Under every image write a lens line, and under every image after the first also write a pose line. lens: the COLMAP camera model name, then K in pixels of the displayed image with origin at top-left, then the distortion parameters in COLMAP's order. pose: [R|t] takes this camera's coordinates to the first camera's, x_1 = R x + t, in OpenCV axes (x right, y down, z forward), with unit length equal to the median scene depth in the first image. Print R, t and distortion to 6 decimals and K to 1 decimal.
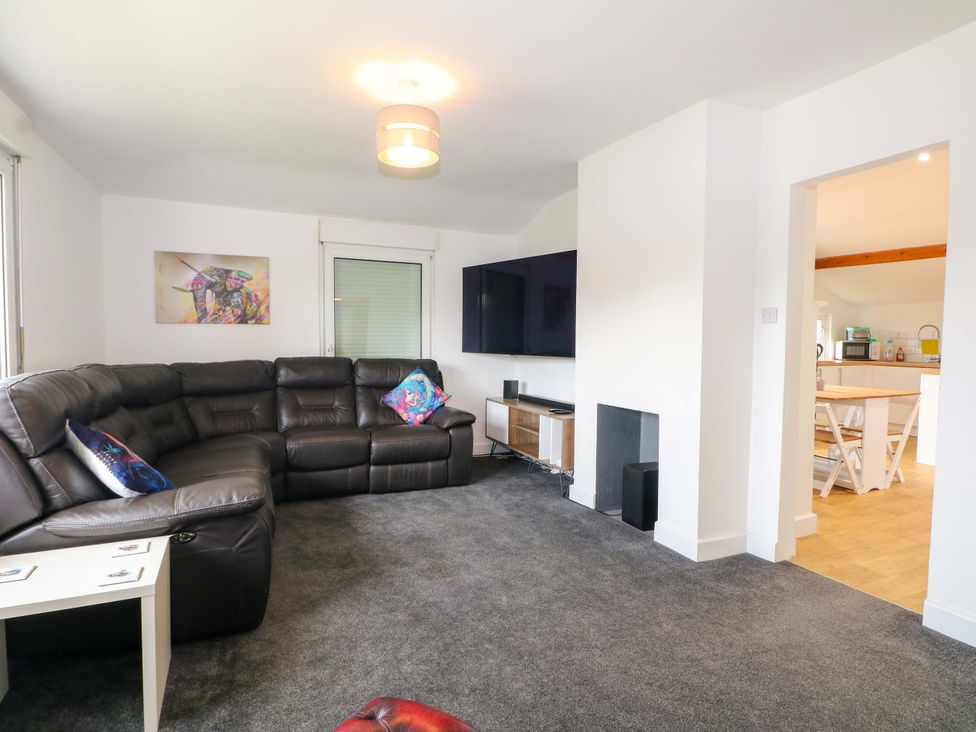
lens RADIAL K [[511.8, 0, 494.0], [0, 511.8, 370.3], [0, 0, 1]] dist [-0.007751, -0.008659]
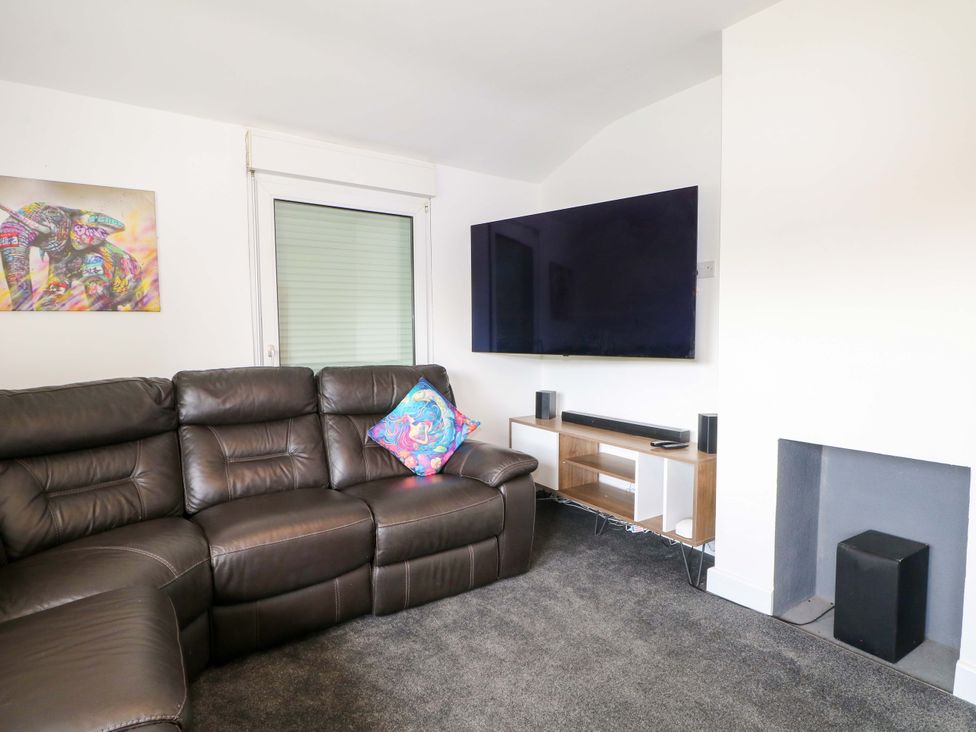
lens RADIAL K [[511.8, 0, 486.9], [0, 511.8, 370.5], [0, 0, 1]] dist [-0.007751, -0.008659]
pose [[0.986111, -0.028435, 0.163635, -0.204919], [0.026166, 0.999529, 0.016010, -0.028747], [-0.164014, -0.011506, 0.986391, 0.444978]]
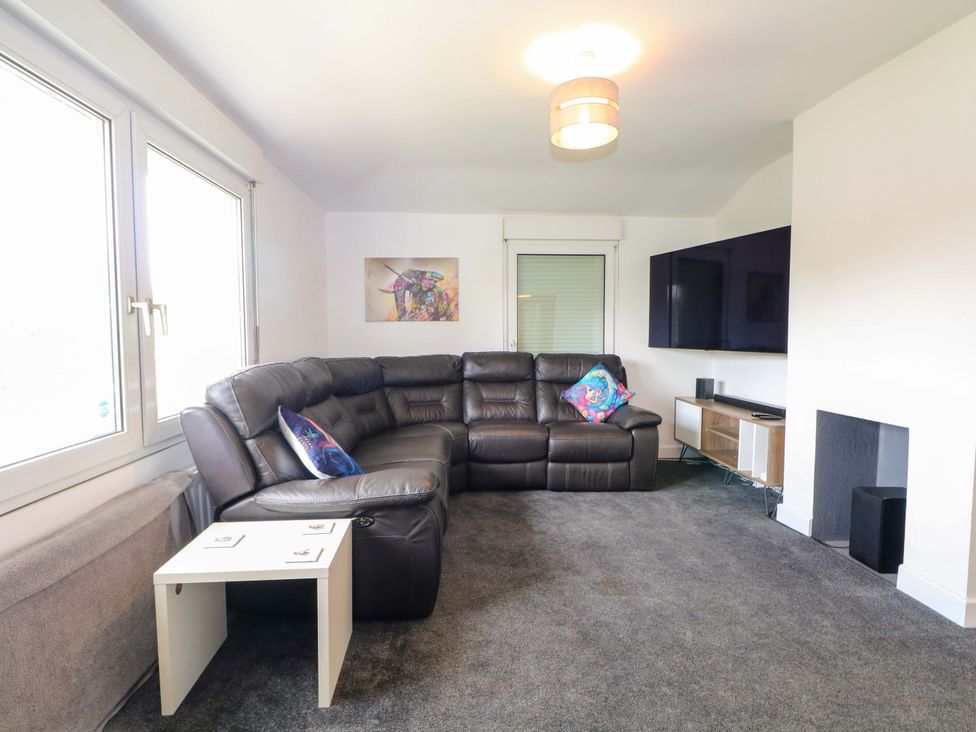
lens RADIAL K [[511.8, 0, 486.4], [0, 511.8, 365.6], [0, 0, 1]] dist [-0.007751, -0.008659]
pose [[0.930736, 0.013015, -0.365460, 0.005225], [-0.012732, 0.999914, 0.003184, -0.001612], [0.365470, 0.001689, 0.930822, 0.038699]]
